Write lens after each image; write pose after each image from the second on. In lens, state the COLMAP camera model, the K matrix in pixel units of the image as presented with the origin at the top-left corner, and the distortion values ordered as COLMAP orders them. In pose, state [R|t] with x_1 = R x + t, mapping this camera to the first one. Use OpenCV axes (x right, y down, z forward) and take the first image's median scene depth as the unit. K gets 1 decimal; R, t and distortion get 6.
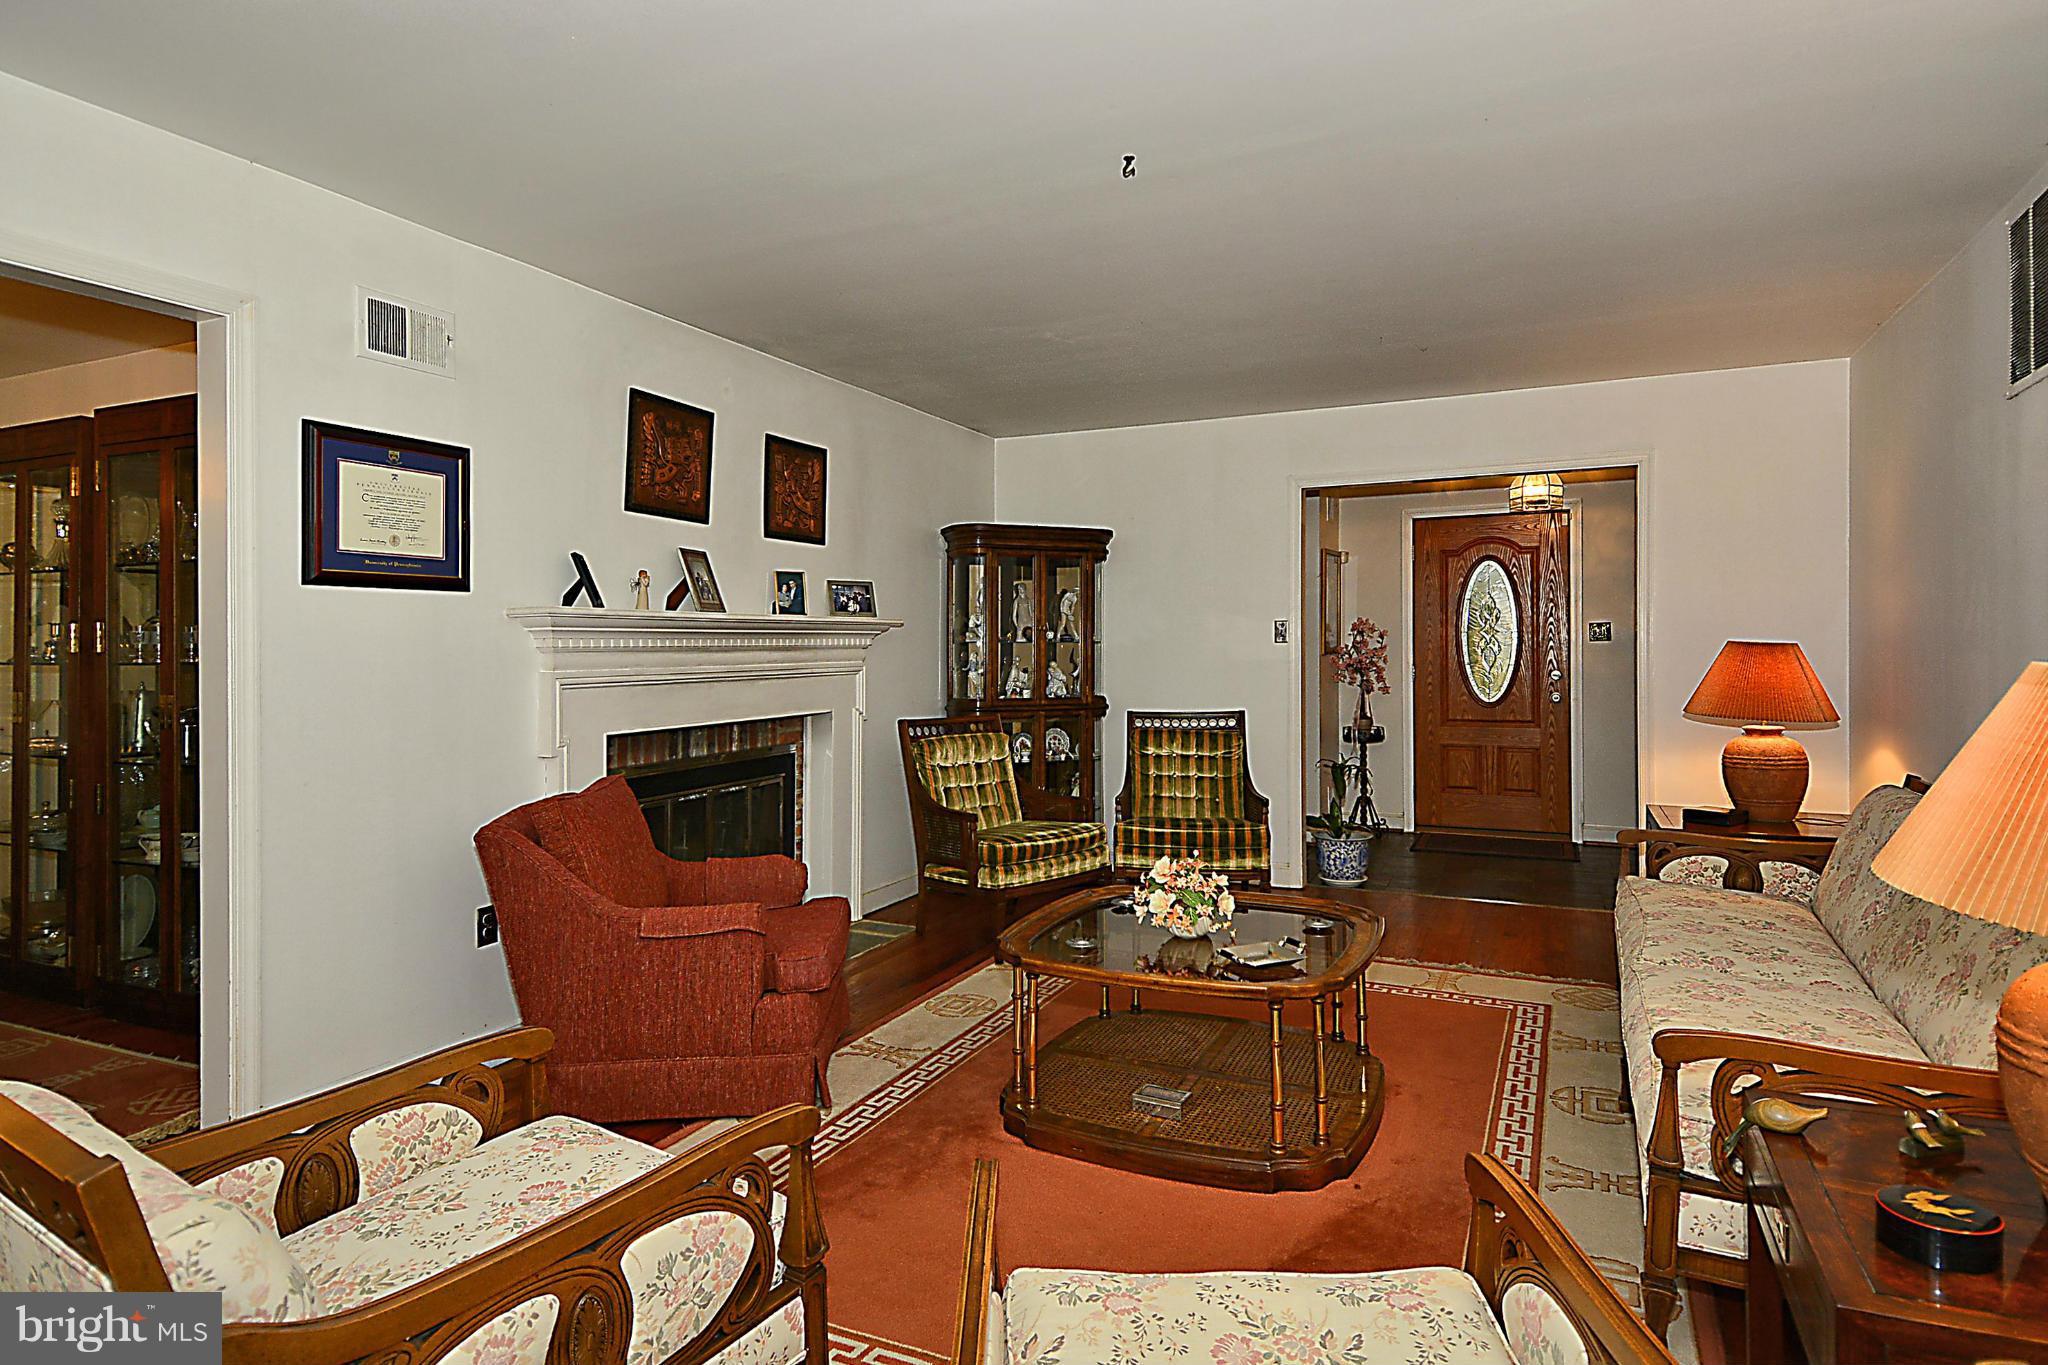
lens RADIAL K [[1136.6, 0, 1035.4], [0, 1136.6, 640.4], [0, 0, 1]] dist [0.073610, -0.060502]
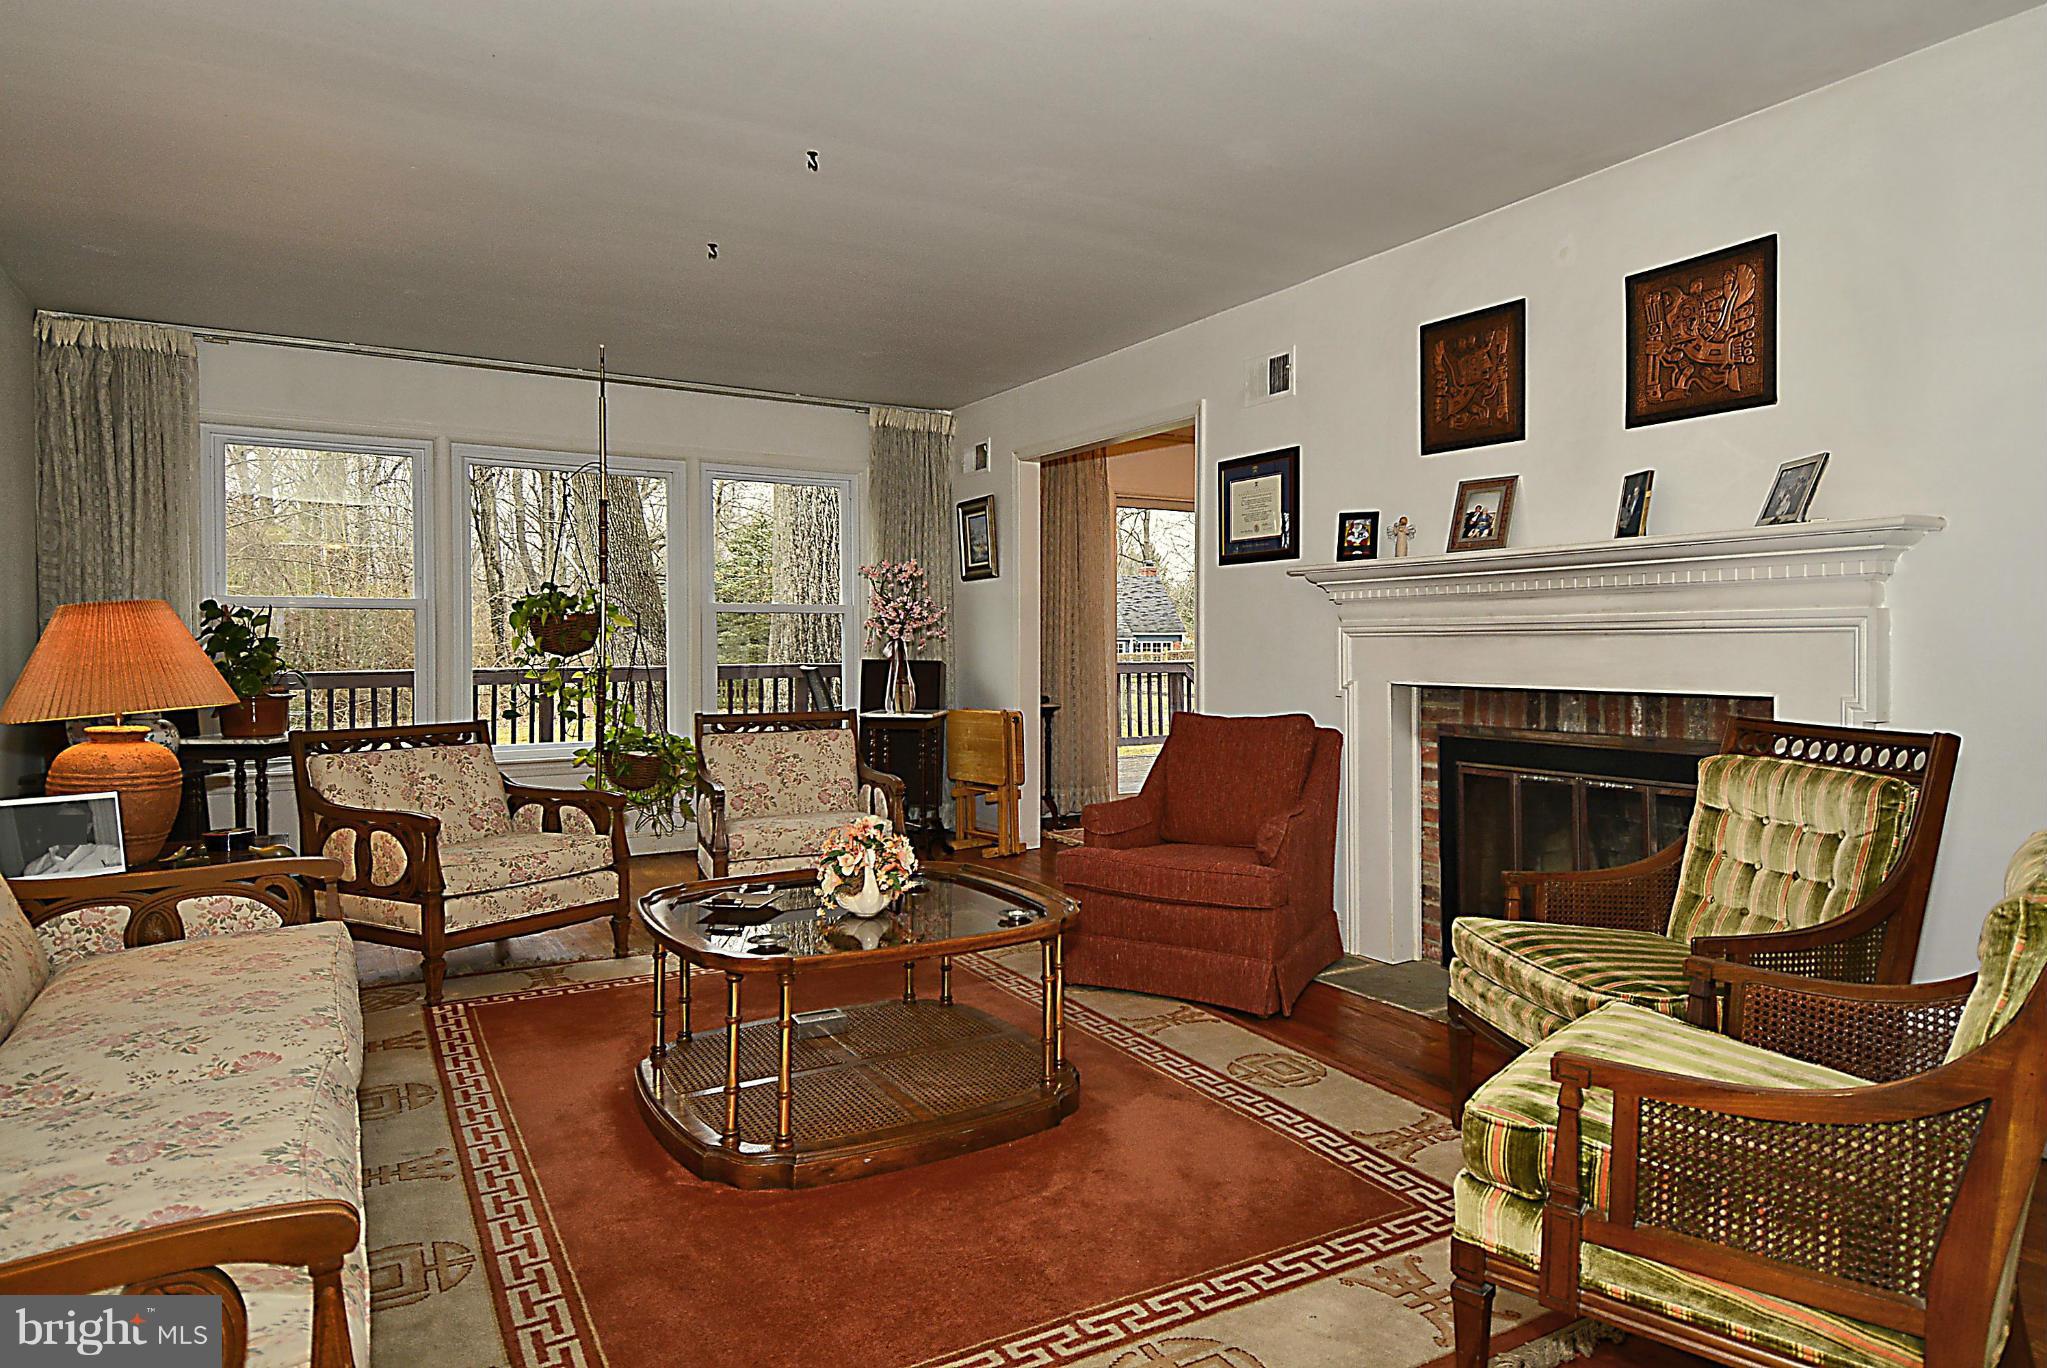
lens RADIAL K [[1136.0, 0, 1034.9], [0, 1136.0, 642.0], [0, 0, 1]] dist [0.073610, -0.060502]
pose [[-0.552338, 0.007431, -0.833587, 0.626422], [0.009074, 0.999955, 0.002902, 0.038220], [0.833571, -0.005961, -0.552381, 1.253894]]
